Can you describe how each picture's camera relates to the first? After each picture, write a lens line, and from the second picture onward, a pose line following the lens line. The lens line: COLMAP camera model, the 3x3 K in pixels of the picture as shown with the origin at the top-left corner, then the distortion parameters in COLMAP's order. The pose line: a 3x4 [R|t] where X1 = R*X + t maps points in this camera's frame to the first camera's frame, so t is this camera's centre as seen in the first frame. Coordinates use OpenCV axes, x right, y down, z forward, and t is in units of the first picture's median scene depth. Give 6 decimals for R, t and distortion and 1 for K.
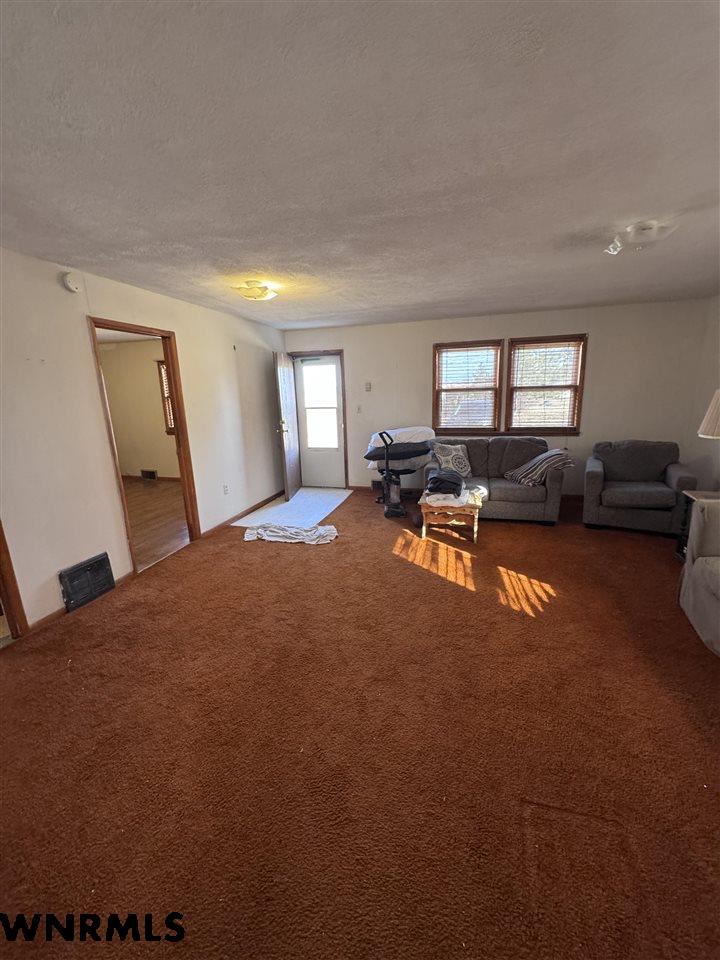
lens RADIAL K [[380.9, 0, 360.1], [0, 380.9, 477.0], [0, 0, 1]] dist [0.001489, 0.000291]
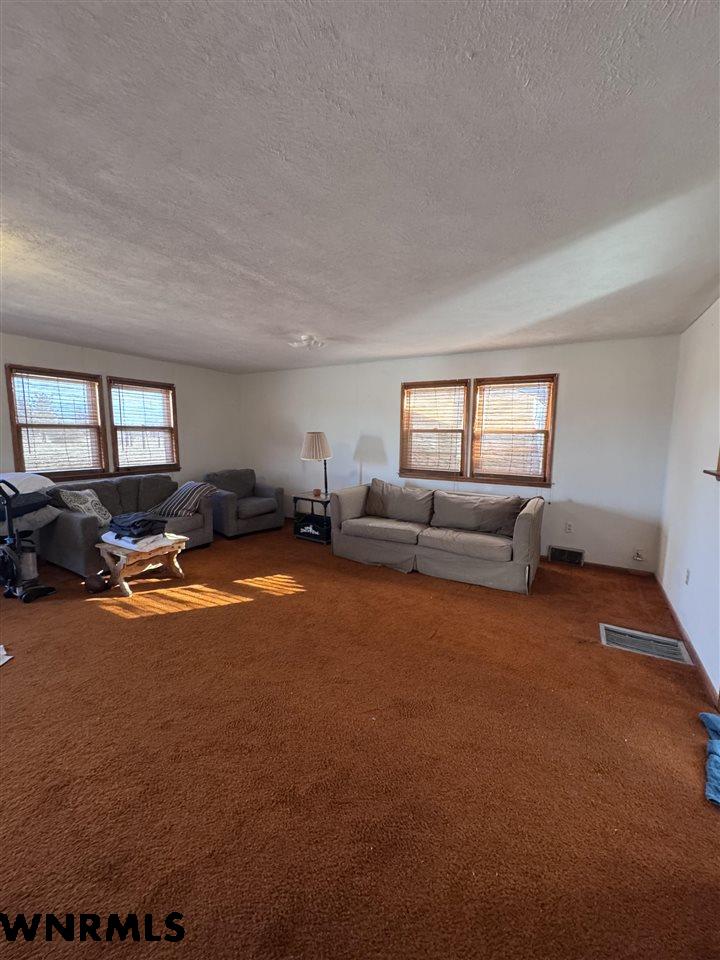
lens RADIAL K [[380.9, 0, 359.9], [0, 380.9, 481.9], [0, 0, 1]] dist [0.001489, 0.000291]
pose [[0.254061, -0.091955, 0.962807, -0.497283], [0.192101, 0.980435, 0.042948, -0.026055], [-0.947919, 0.174044, 0.266755, 0.238289]]
